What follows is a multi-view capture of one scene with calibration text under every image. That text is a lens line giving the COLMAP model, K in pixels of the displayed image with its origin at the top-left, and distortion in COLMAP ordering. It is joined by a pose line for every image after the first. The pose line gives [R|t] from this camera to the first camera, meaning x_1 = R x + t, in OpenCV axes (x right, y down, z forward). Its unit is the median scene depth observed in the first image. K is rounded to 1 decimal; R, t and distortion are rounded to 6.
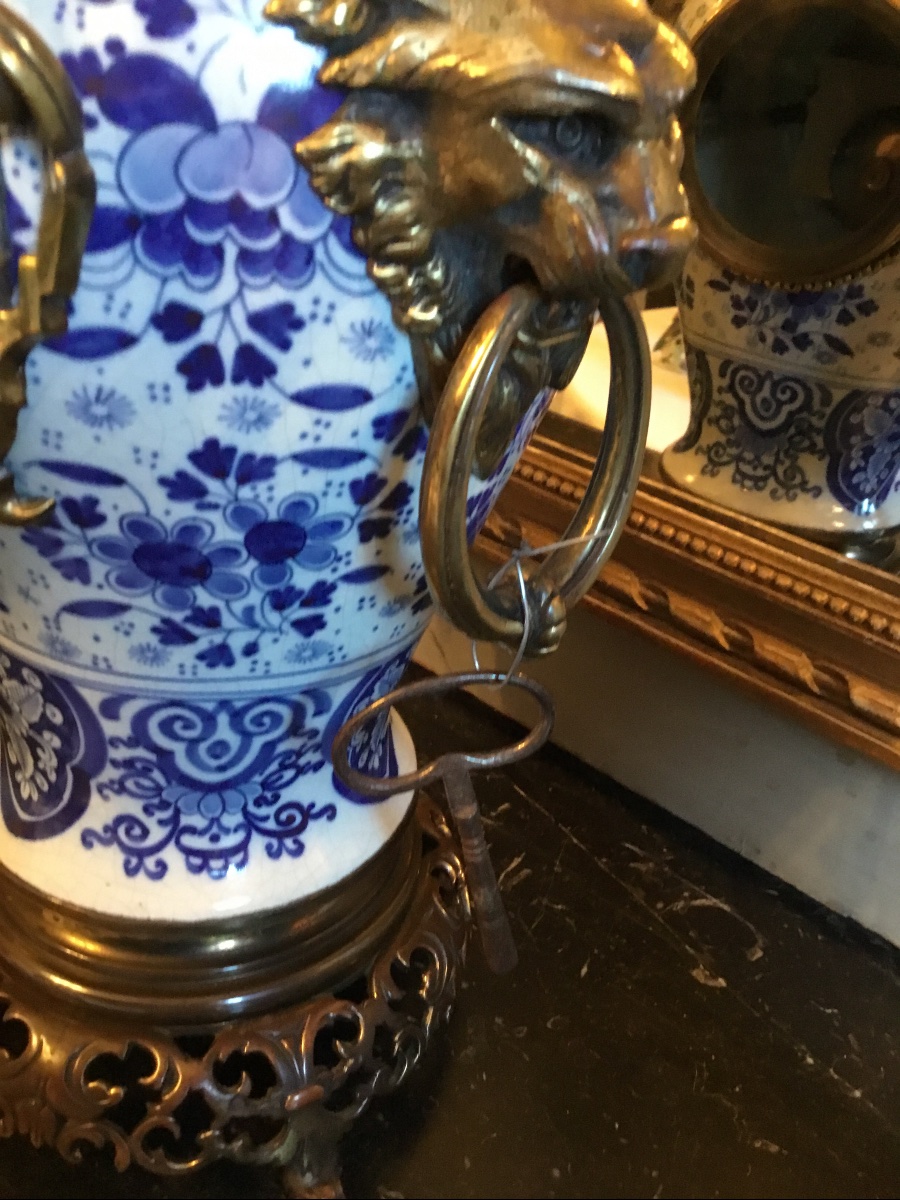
lens RADIAL K [[1098.5, 0, 442.7], [0, 1098.5, 600.8], [0, 0, 1]] dist [0.020254, -0.069465]
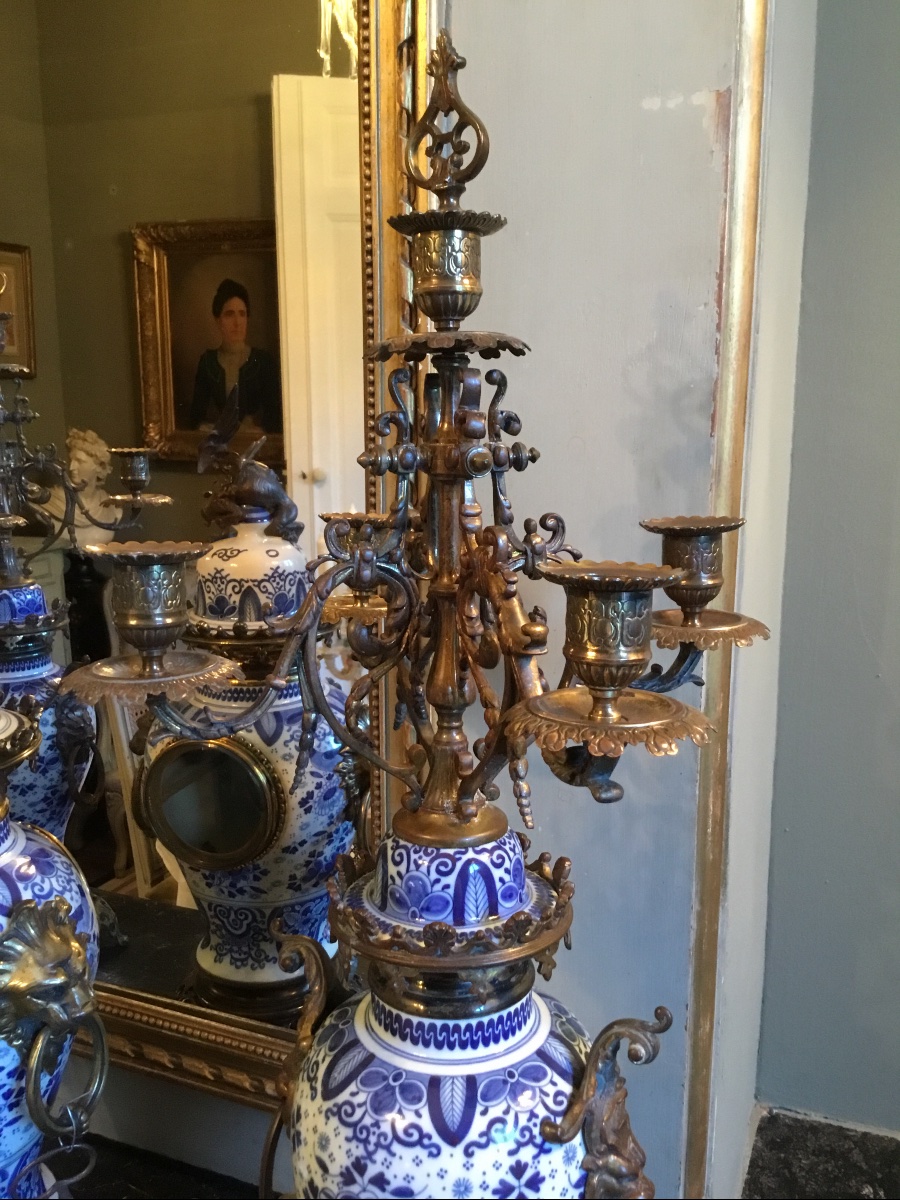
lens RADIAL K [[1098.5, 0, 442.7], [0, 1098.5, 600.8], [0, 0, 1]] dist [0.020254, -0.069465]
pose [[0.935017, -0.162909, 0.314967, 0.248376], [0.249600, 0.933277, -0.258252, -0.233663], [-0.251880, 0.320085, 0.913292, -1.919312]]
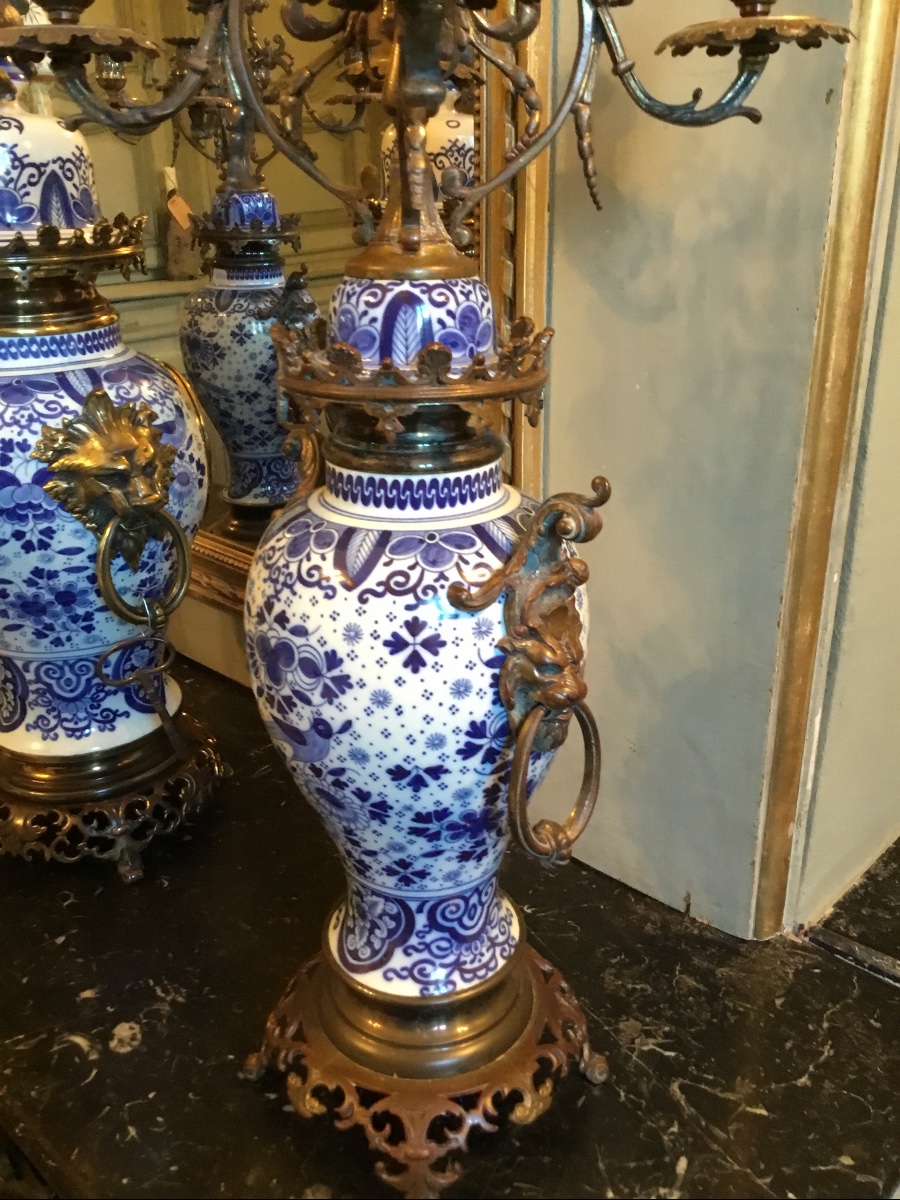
lens RADIAL K [[1098.5, 0, 442.7], [0, 1098.5, 600.8], [0, 0, 1]] dist [0.020254, -0.069465]
pose [[0.993130, -0.098895, -0.062554, 0.910563], [0.090855, 0.988556, -0.120426, 0.351422], [0.073748, 0.113915, 0.990749, -1.655794]]
